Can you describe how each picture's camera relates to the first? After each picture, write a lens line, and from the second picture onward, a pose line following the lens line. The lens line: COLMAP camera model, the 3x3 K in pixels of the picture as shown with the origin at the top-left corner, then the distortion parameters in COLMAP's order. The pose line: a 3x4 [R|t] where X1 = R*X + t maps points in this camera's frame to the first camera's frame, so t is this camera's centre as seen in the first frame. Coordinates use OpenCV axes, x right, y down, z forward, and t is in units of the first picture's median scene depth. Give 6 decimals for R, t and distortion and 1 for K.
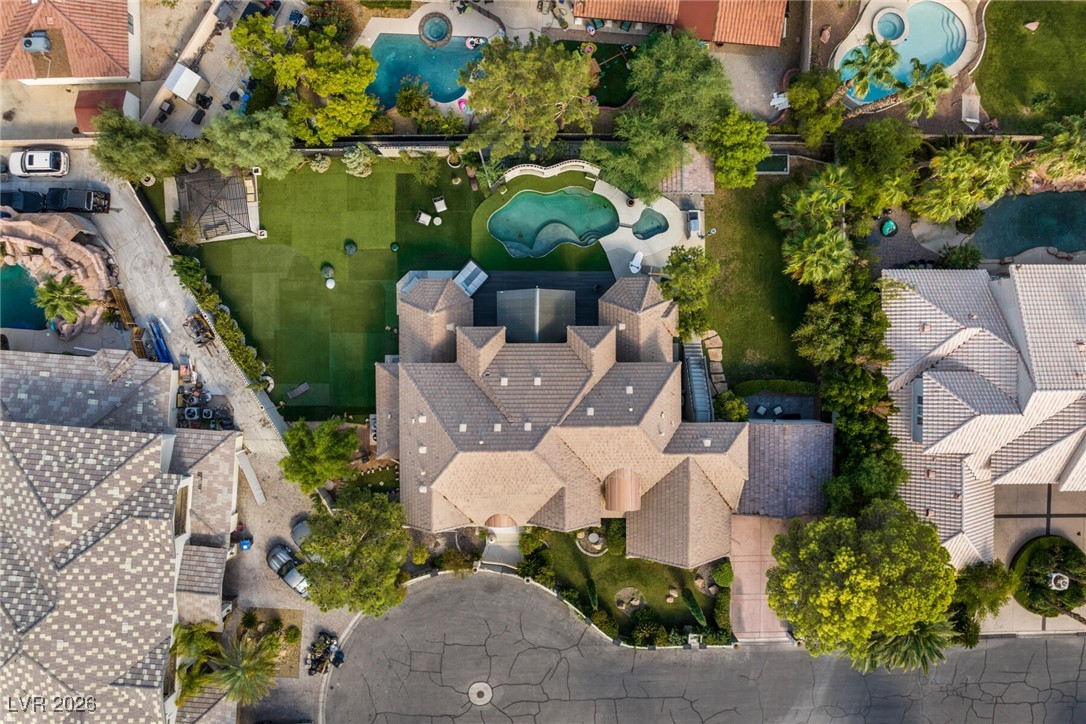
lens RADIAL K [[760.0, 0, 543.0], [0, 760.0, 362.0], [0, 0, 1]] dist [-0.031794, 0.000692]
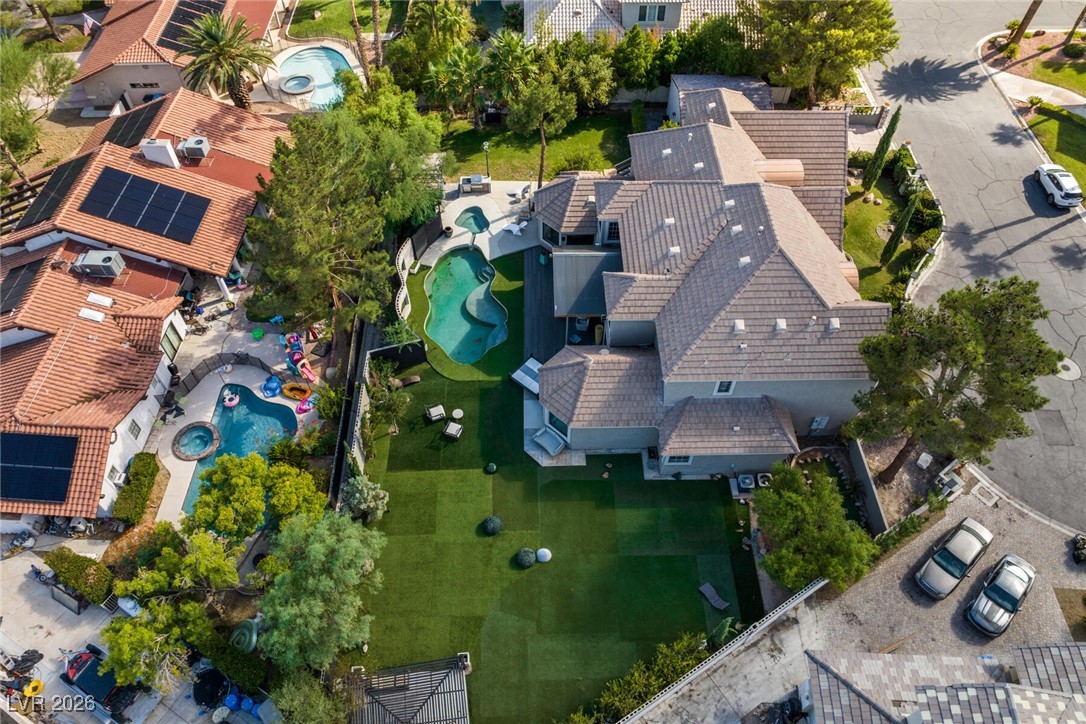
lens RADIAL K [[760.0, 0, 543.0], [0, 760.0, 362.0], [0, 0, 1]] dist [-0.031794, 0.000692]
pose [[-0.016995, -0.806945, 0.590383, -0.537410], [0.999691, -0.024424, -0.004606, -0.097775], [0.018136, 0.590122, 0.807110, 0.373026]]
